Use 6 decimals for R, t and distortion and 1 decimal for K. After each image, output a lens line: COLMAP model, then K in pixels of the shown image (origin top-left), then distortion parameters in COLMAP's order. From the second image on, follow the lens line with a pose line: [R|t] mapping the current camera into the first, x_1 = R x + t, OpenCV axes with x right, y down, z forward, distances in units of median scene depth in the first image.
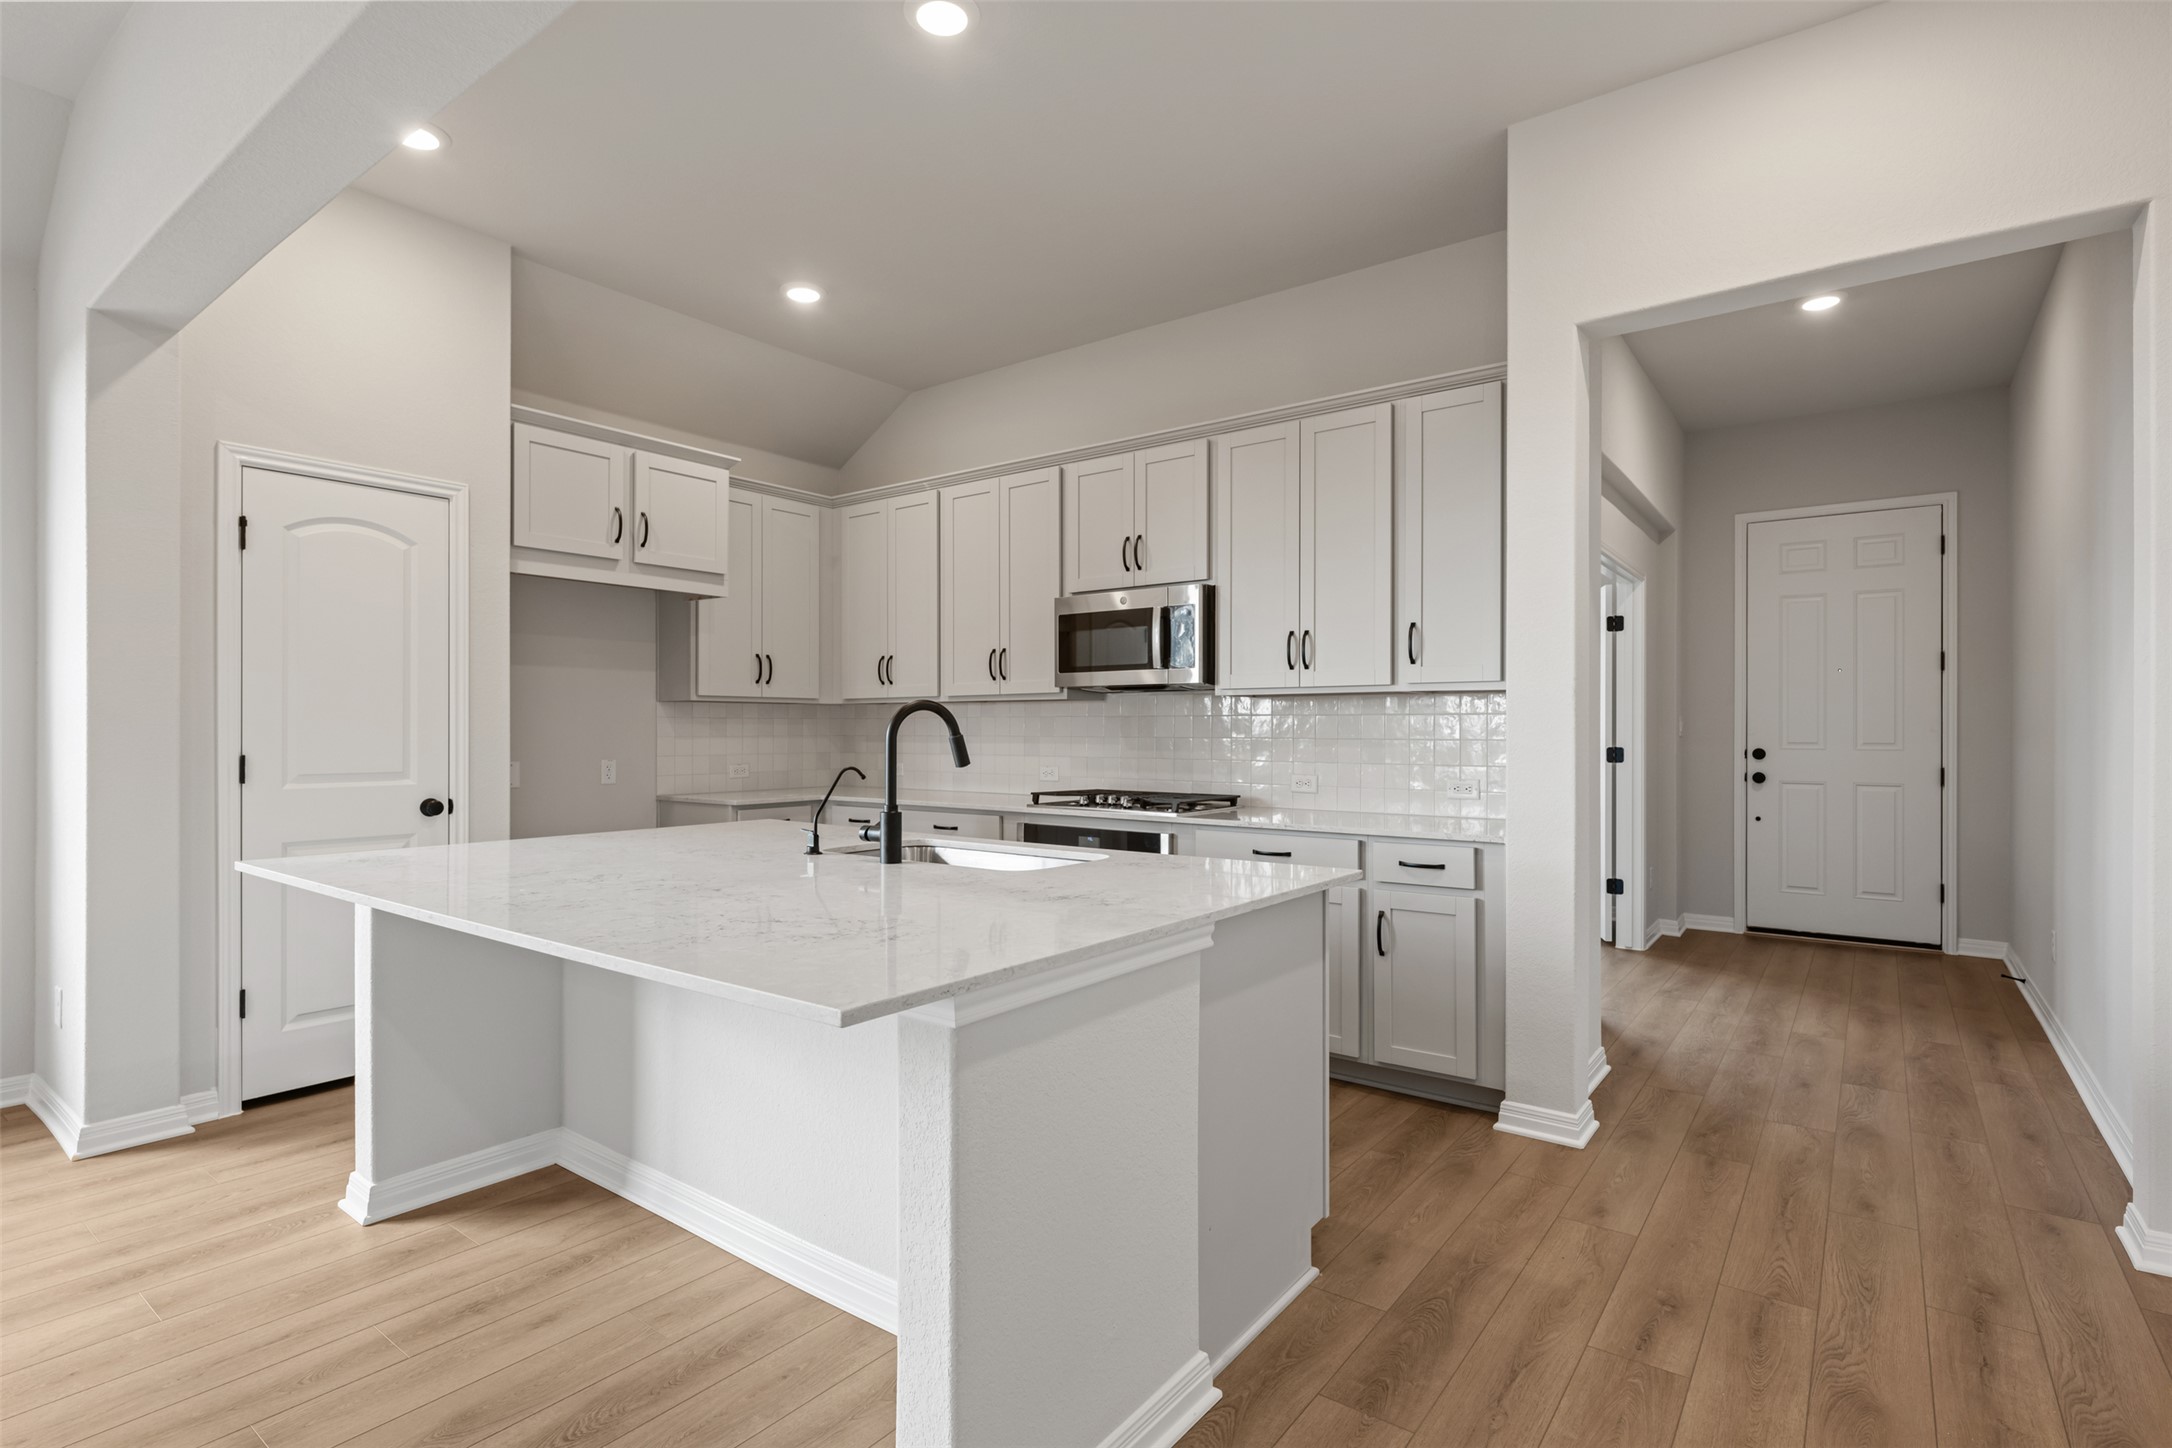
lens RADIAL K [[1051.9, 0, 1086.2], [0, 1051.9, 728.5], [0, 0, 1]] dist [-0.000923, 0.000247]
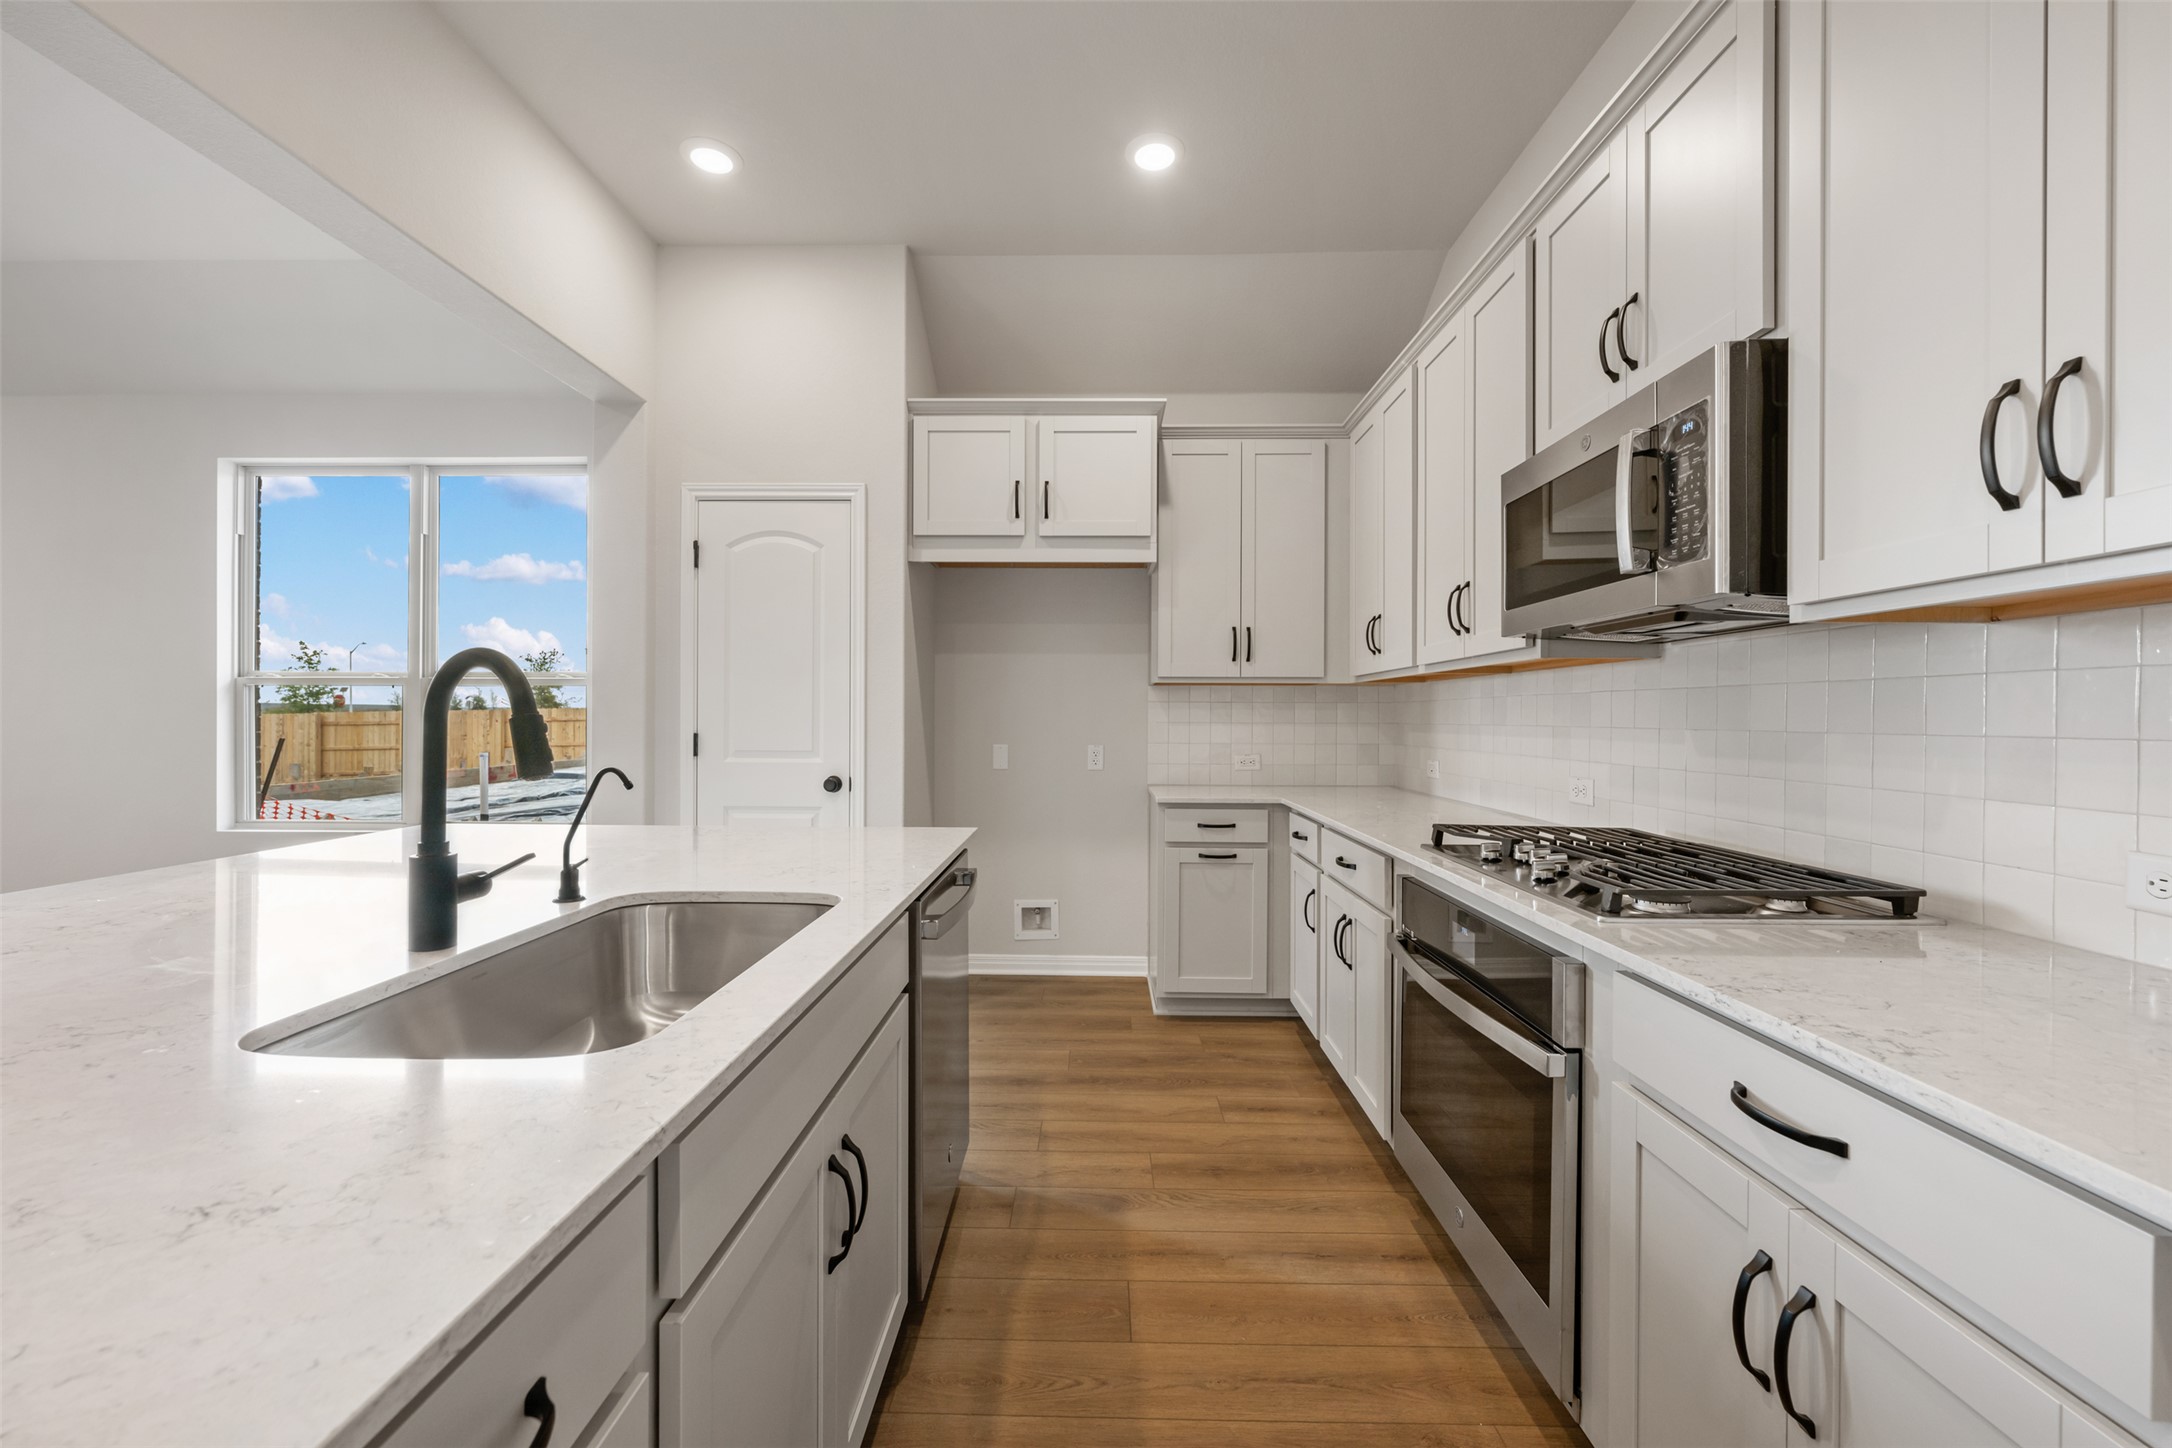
lens RADIAL K [[858.2, 0, 1084.8], [0, 858.2, 718.7], [0, 0, 1]] dist [-0.000899, -0.000172]
pose [[0.588085, 0.003191, -0.808793, 0.215233], [-0.003077, 0.999994, 0.001709, 0.003648], [0.808794, 0.001483, 0.588091, 0.582801]]
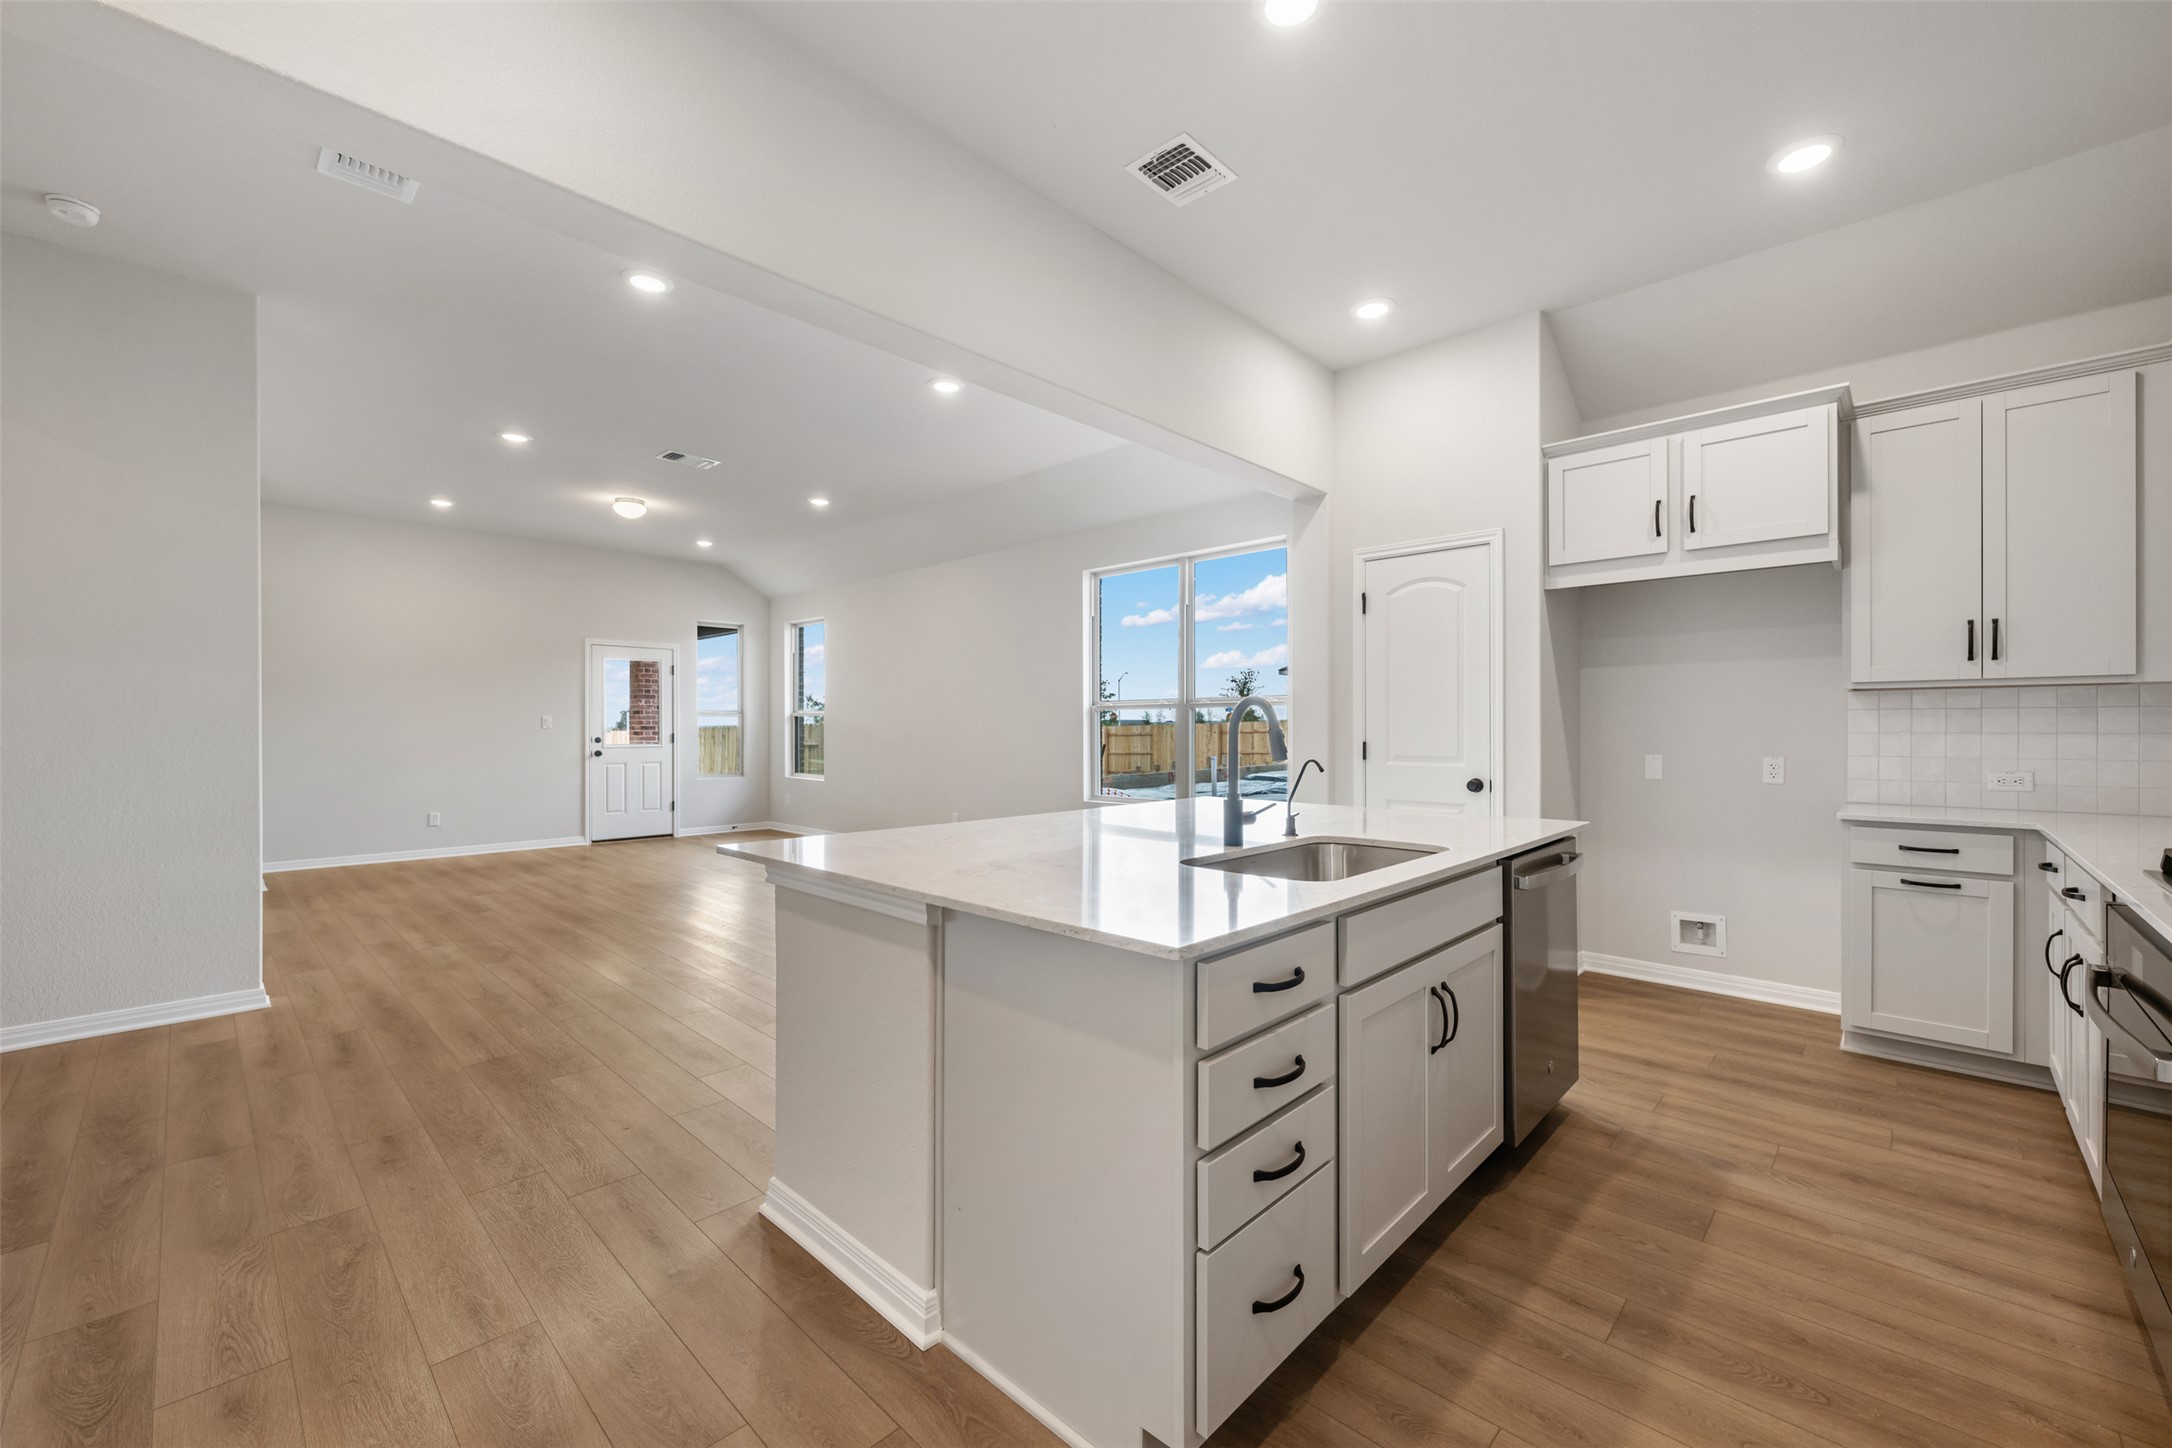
lens RADIAL K [[863.9, 0, 1081.2], [0, 863.9, 728.4], [0, 0, 1]] dist [-0.001410, 0.000060]
pose [[-0.120309, 0.000668, -0.992736, 0.418807], [0.003275, 0.999995, 0.000276, 0.002285], [0.992731, -0.003218, -0.120310, 0.548170]]
